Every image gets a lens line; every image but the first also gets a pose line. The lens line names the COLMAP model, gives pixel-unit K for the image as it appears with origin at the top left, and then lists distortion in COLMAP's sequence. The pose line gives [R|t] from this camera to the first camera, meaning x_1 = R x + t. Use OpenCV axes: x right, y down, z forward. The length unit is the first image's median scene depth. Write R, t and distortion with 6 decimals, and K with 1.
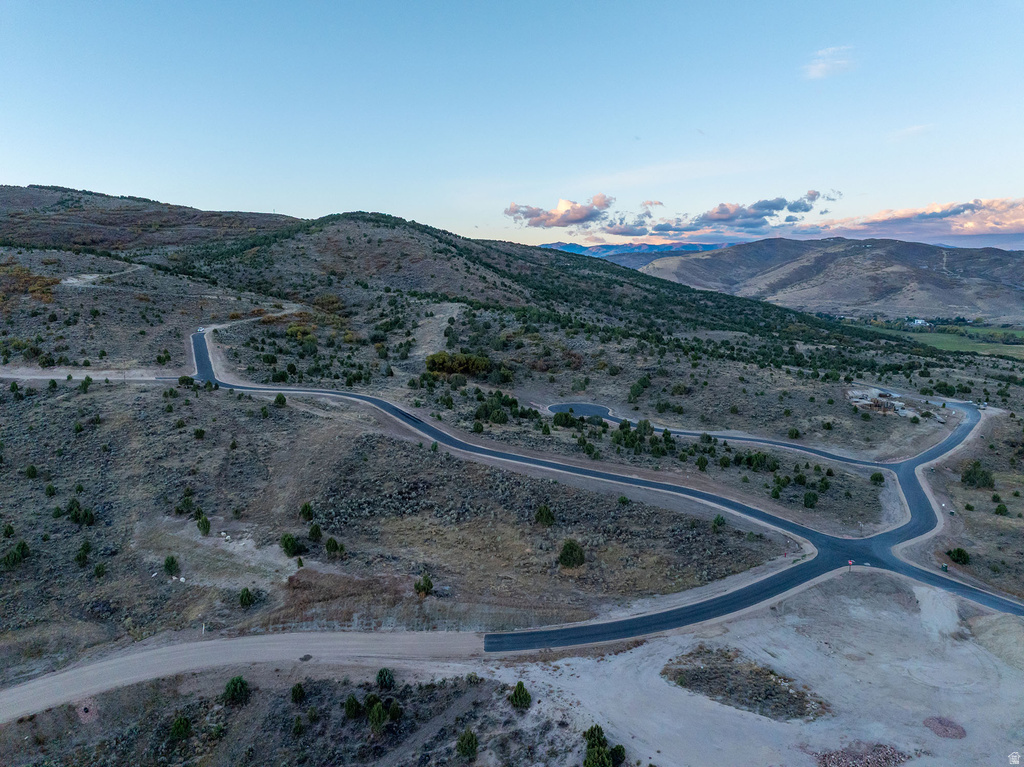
lens RADIAL K [[721.5, 0, 517.1], [0, 721.5, 378.9], [0, 0, 1]] dist [-0.036701, -0.004744]
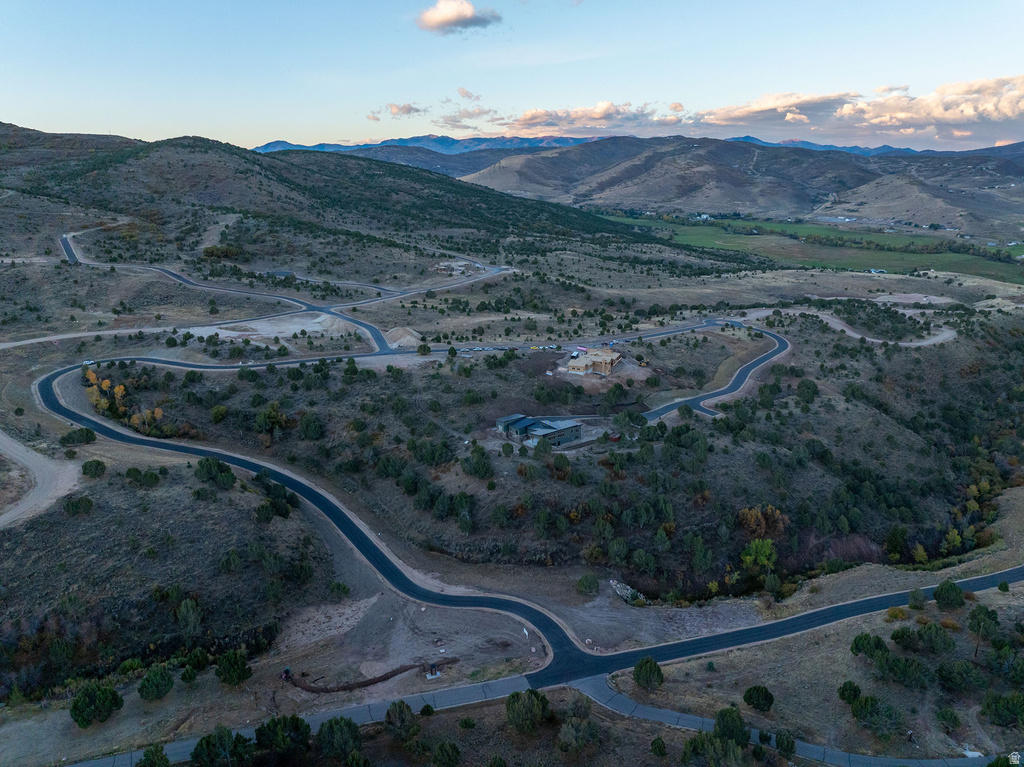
lens RADIAL K [[721.5, 0, 517.1], [0, 721.5, 378.9], [0, 0, 1]] dist [-0.036701, -0.004744]
pose [[0.986250, -0.045845, 0.158772, 0.241699], [0.022995, 0.989474, 0.142871, 0.037158], [-0.163650, -0.137256, 0.976923, -0.626190]]
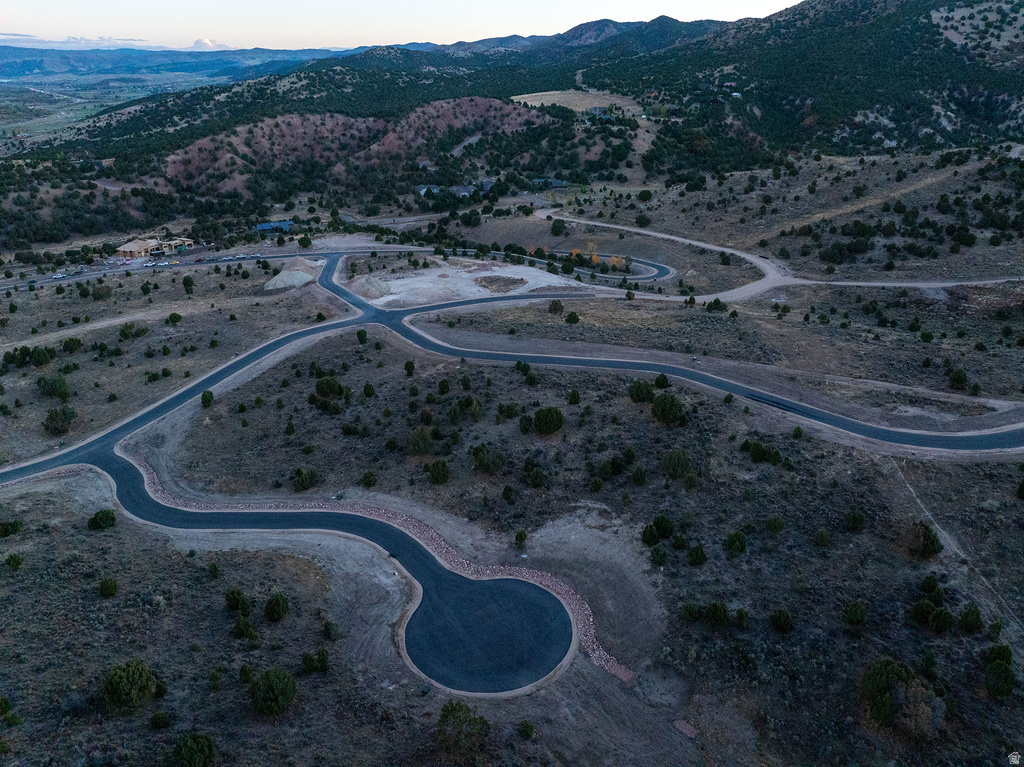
lens RADIAL K [[728.1, 0, 512.0], [0, 728.1, 383.5], [0, 0, 1]] dist [-0.070577, 0.047278]
pose [[-0.999619, -0.015805, 0.022624, 0.041563], [-0.001294, 0.845719, 0.533627, -0.156638], [-0.027567, 0.533395, -0.845417, 0.752431]]
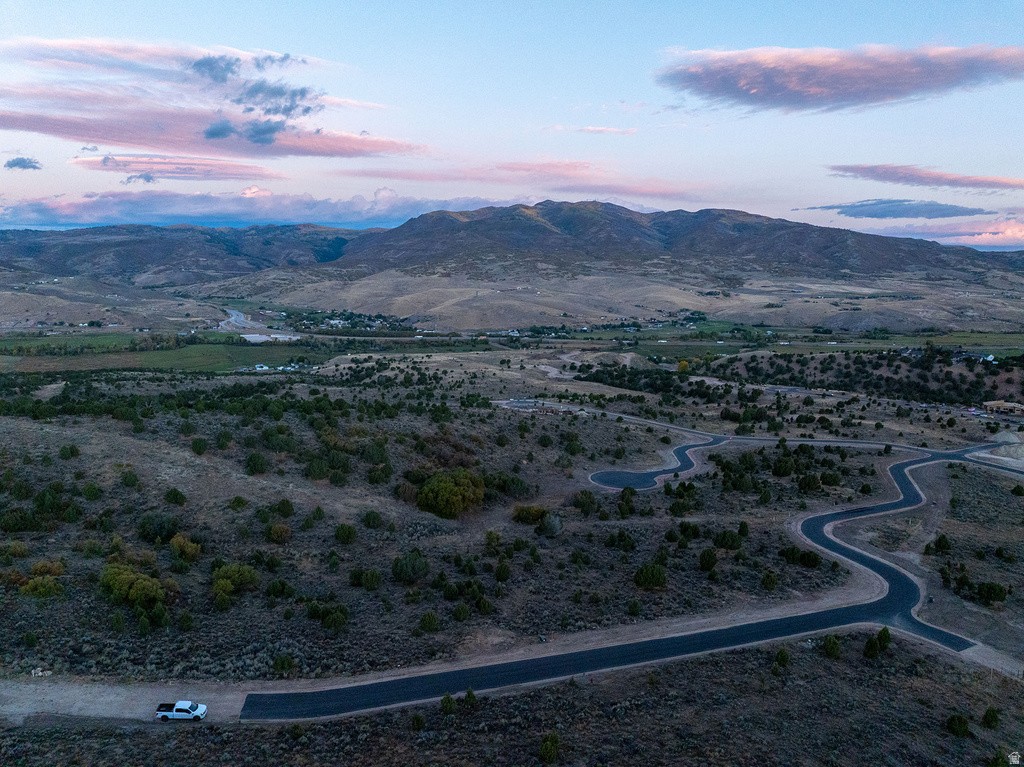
lens RADIAL K [[721.5, 0, 517.1], [0, 721.5, 378.9], [0, 0, 1]] dist [-0.036701, -0.004744]
pose [[0.023032, -0.153165, 0.987932, -0.488714], [0.140281, 0.978913, 0.148497, -0.144744], [-0.989844, 0.135168, 0.044033, 0.651522]]
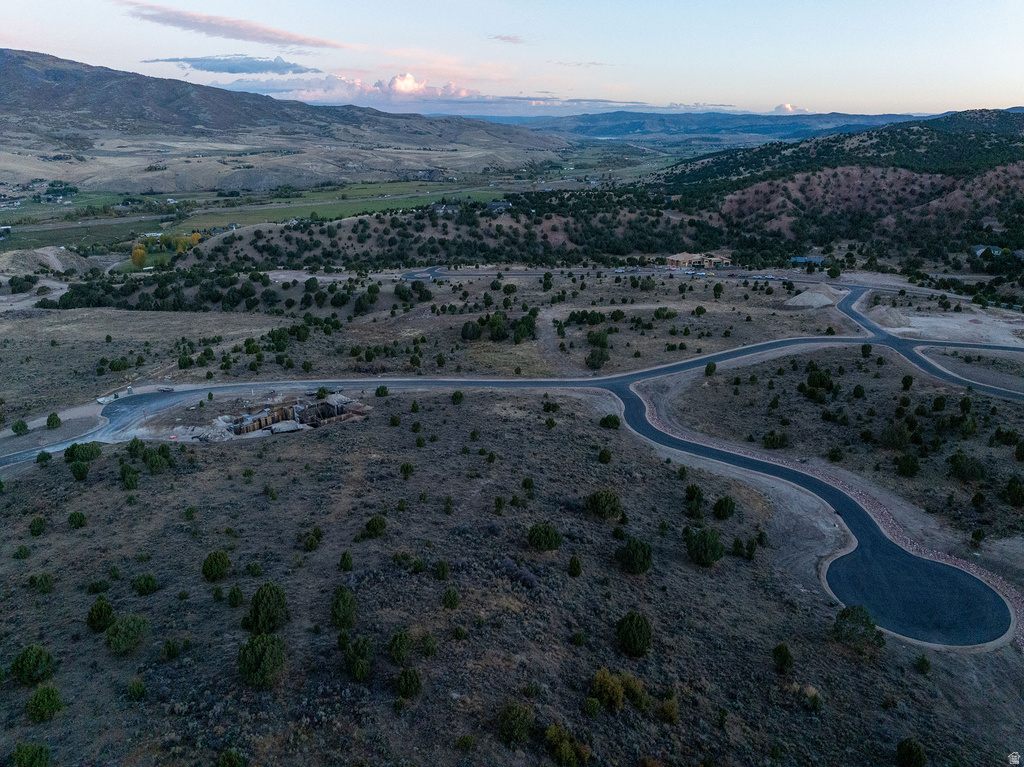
lens RADIAL K [[720.8, 0, 516.5], [0, 720.8, 380.6], [0, 0, 1]] dist [-0.039918, 0.006836]
pose [[-0.741311, -0.225916, 0.631997, 0.019261], [0.094605, 0.897072, 0.431639, -0.140191], [-0.664460, 0.379769, -0.643637, 0.804644]]
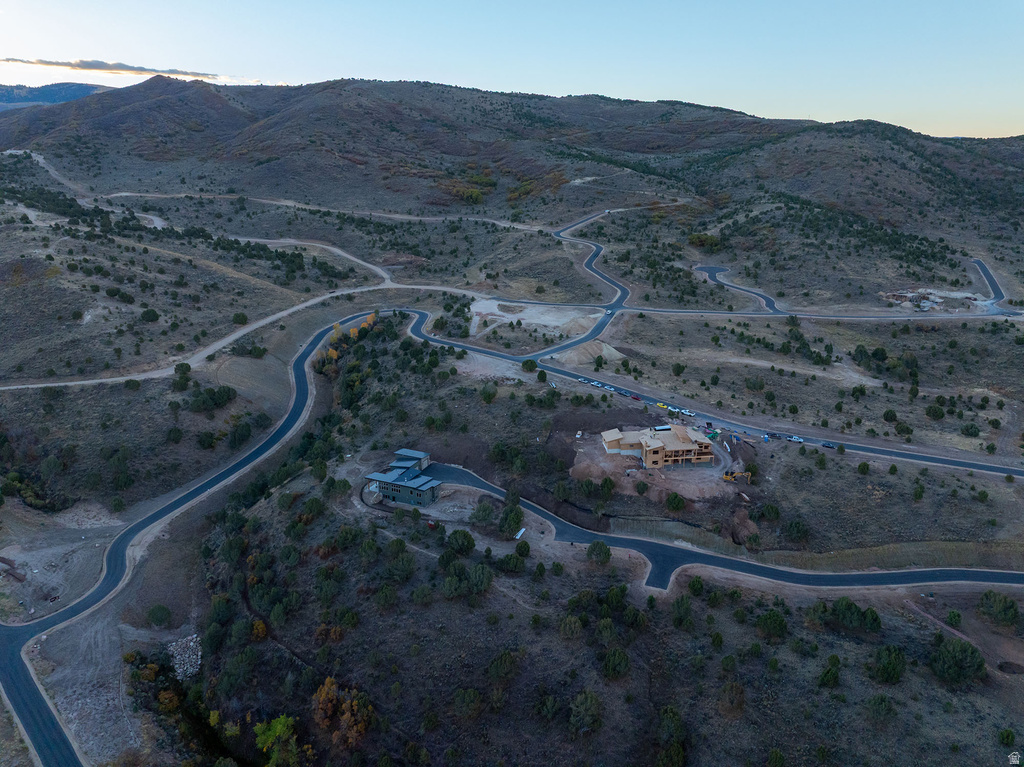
lens RADIAL K [[720.8, 0, 516.5], [0, 720.8, 380.6], [0, 0, 1]] dist [-0.039918, 0.006836]
pose [[0.617008, 0.240342, -0.749358, 0.729818], [-0.112957, 0.969410, 0.217913, -0.015074], [0.778808, -0.049809, 0.625281, -0.320404]]
